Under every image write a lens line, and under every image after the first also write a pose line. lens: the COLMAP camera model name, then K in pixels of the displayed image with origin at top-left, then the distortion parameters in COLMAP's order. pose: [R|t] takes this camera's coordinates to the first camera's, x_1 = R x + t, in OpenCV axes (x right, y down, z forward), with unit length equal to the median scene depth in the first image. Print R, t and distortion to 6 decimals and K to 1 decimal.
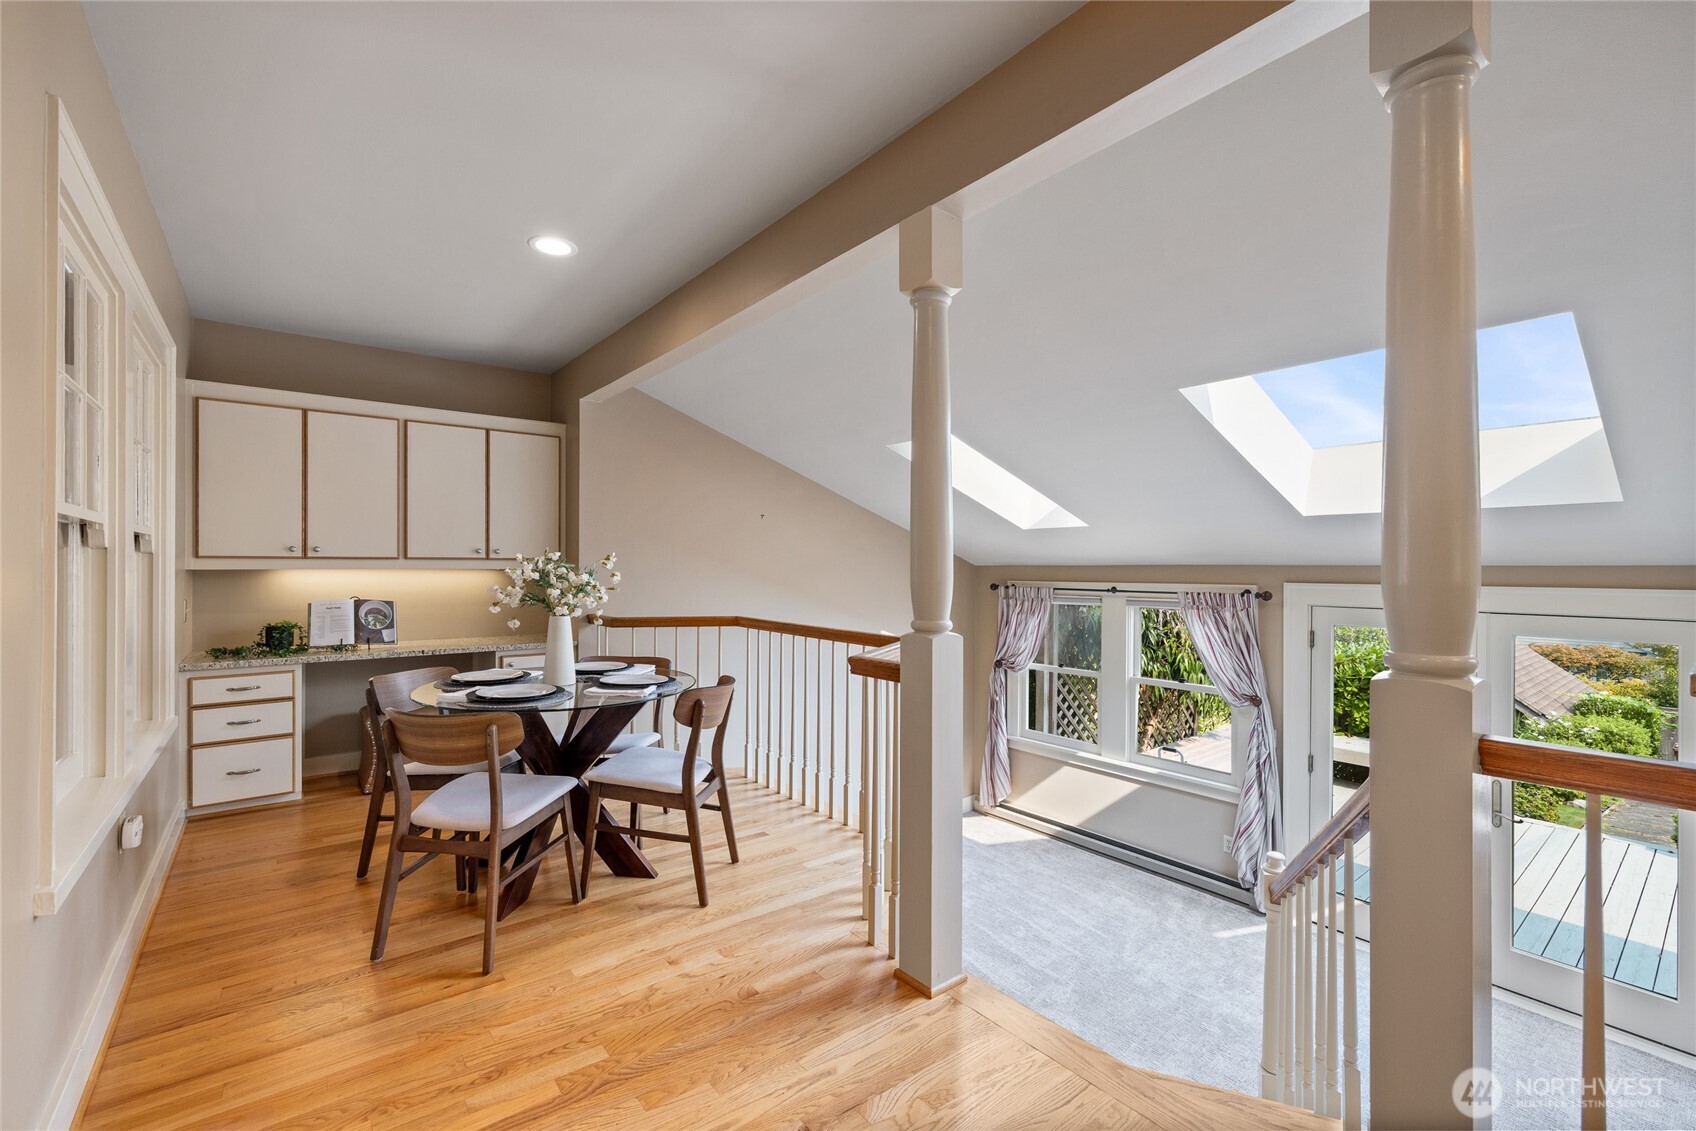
lens RADIAL K [[720.1, 0, 849.0], [0, 720.1, 574.7], [0, 0, 1]] dist [0.001104, -0.000221]
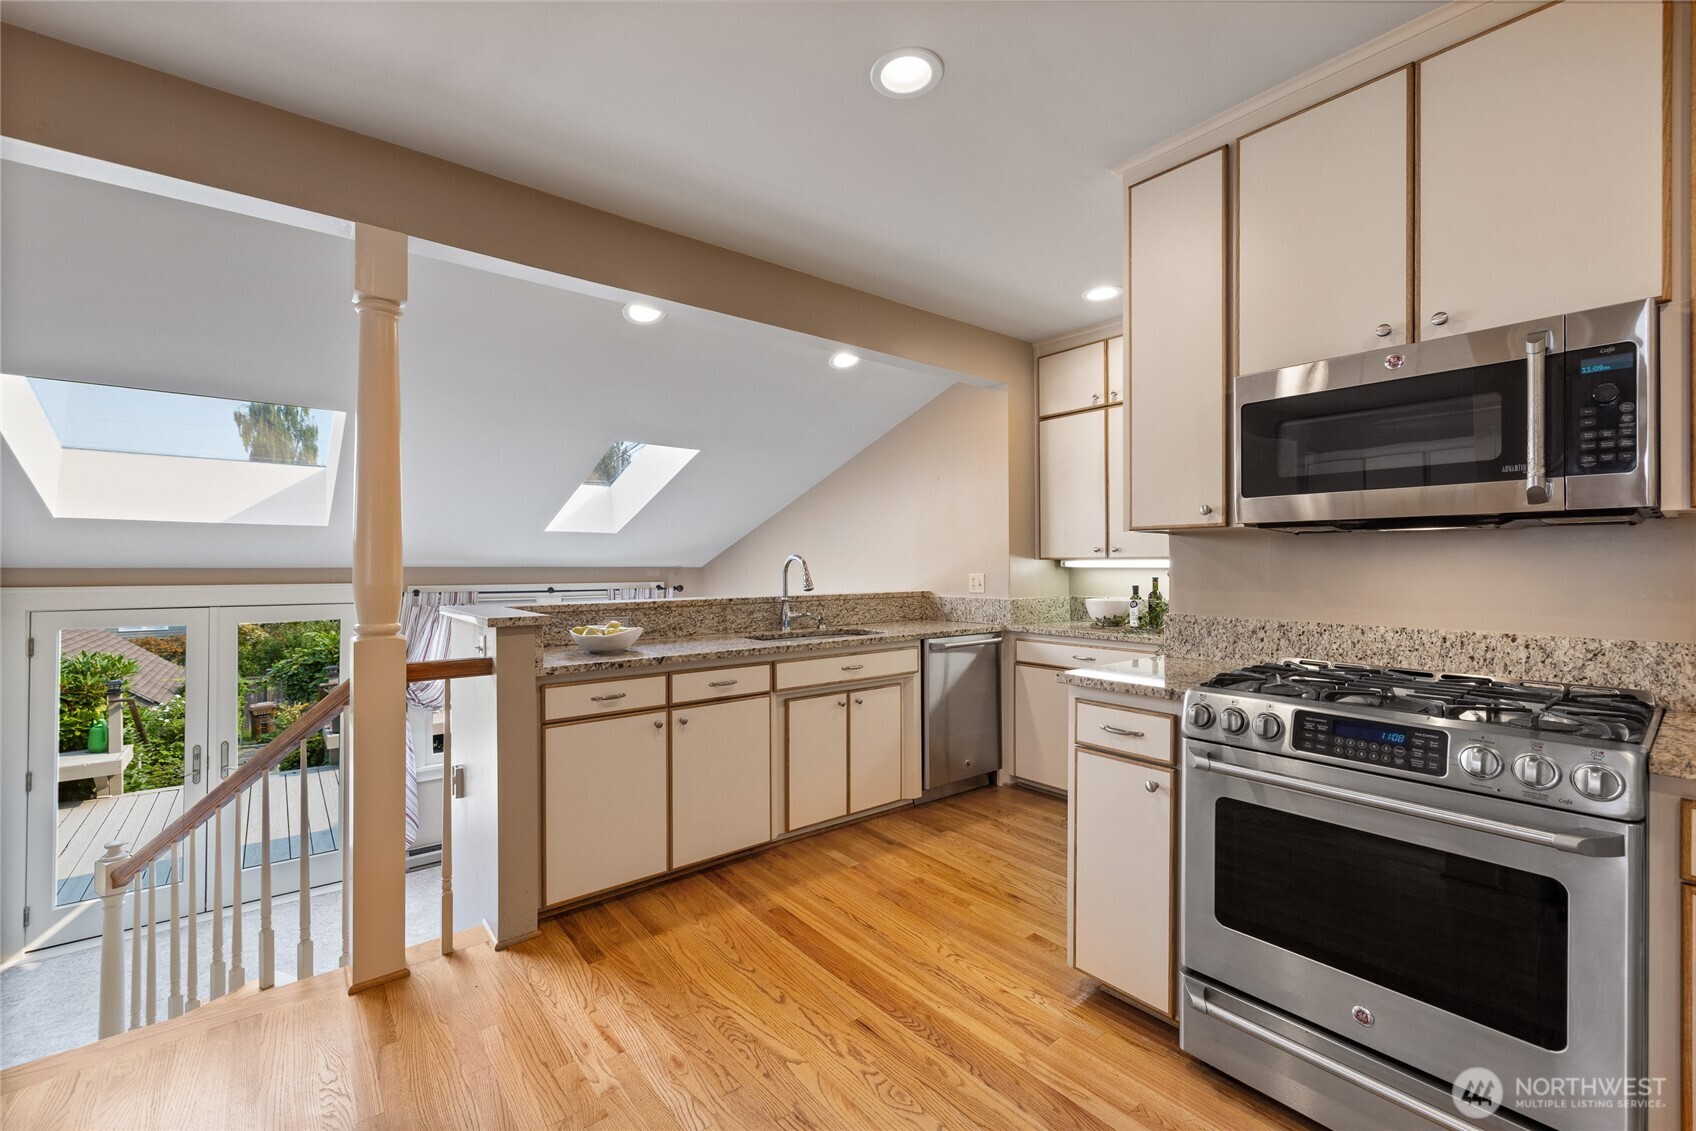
lens RADIAL K [[720.1, 0, 848.7], [0, 720.1, 566.1], [0, 0, 1]] dist [0.001104, -0.000221]
pose [[-0.008120, -0.008742, 0.999929, -0.300947], [0.013222, 0.999873, 0.008849, -0.009861], [-0.999880, 0.013293, -0.008003, -0.050082]]
